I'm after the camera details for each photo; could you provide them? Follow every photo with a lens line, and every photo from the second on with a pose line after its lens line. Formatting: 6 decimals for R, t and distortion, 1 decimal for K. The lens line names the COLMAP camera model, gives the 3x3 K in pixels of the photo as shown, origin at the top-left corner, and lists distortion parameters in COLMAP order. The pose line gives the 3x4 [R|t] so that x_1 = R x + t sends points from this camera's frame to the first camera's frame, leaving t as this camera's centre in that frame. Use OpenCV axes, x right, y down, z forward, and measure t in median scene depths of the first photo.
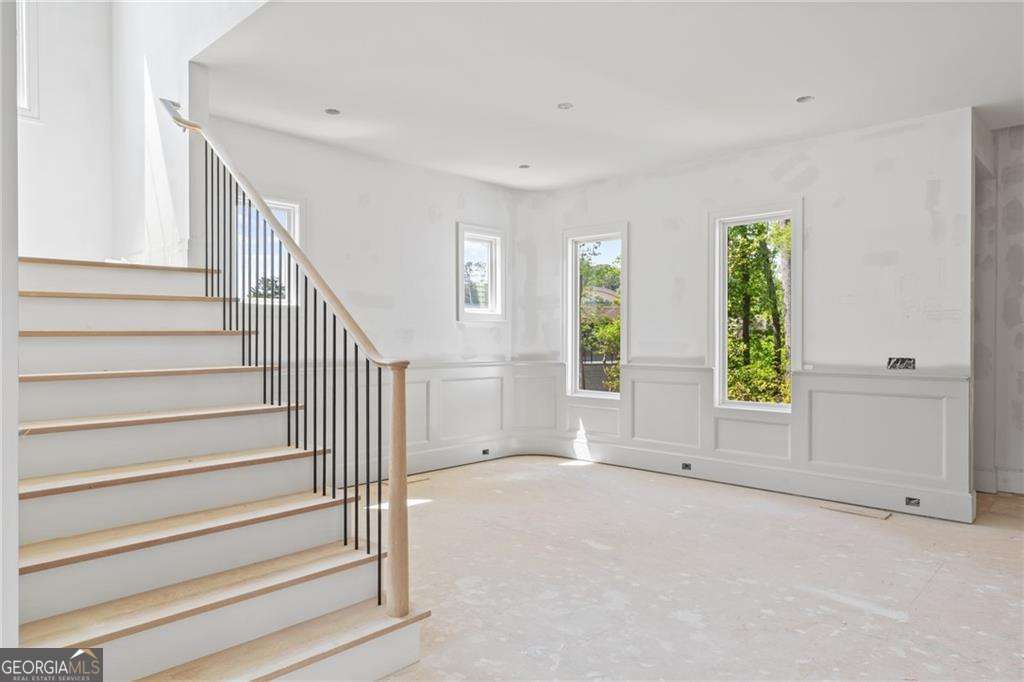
lens RADIAL K [[649.2, 0, 512.2], [0, 649.2, 341.1], [0, 0, 1]] dist [0.002638, -0.000267]
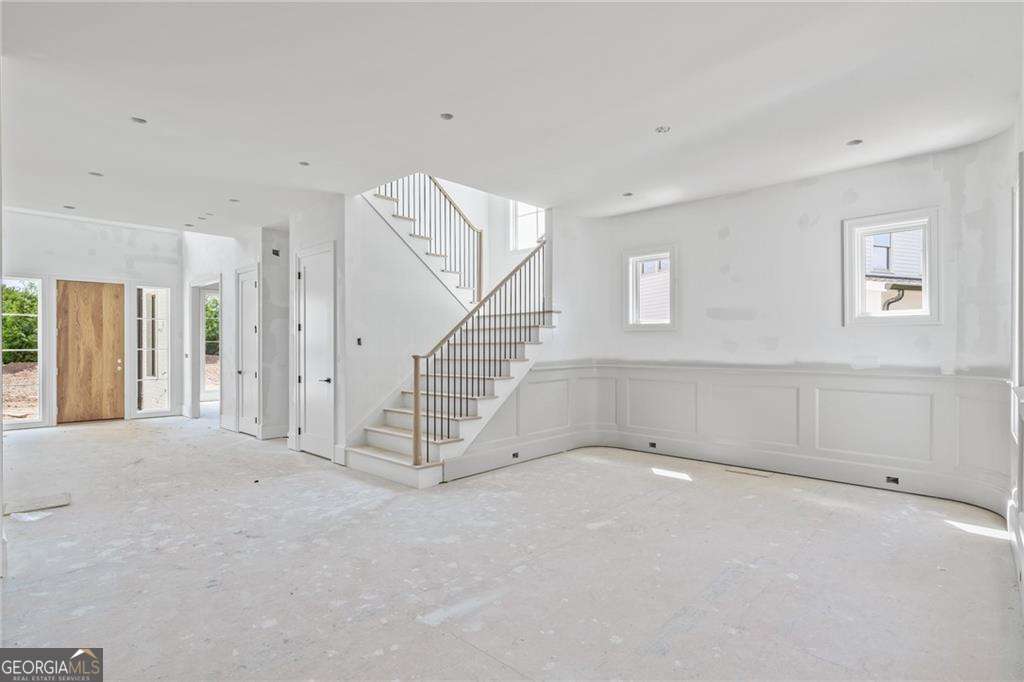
lens RADIAL K [[513.5, 0, 510.4], [0, 513.5, 343.2], [0, 0, 1]] dist [-0.000705, 0.000057]
pose [[0.001679, -0.005559, -0.999983, 1.054187], [-0.004003, 0.999976, -0.005566, -0.001916], [0.999991, 0.004012, 0.001657, 0.847309]]
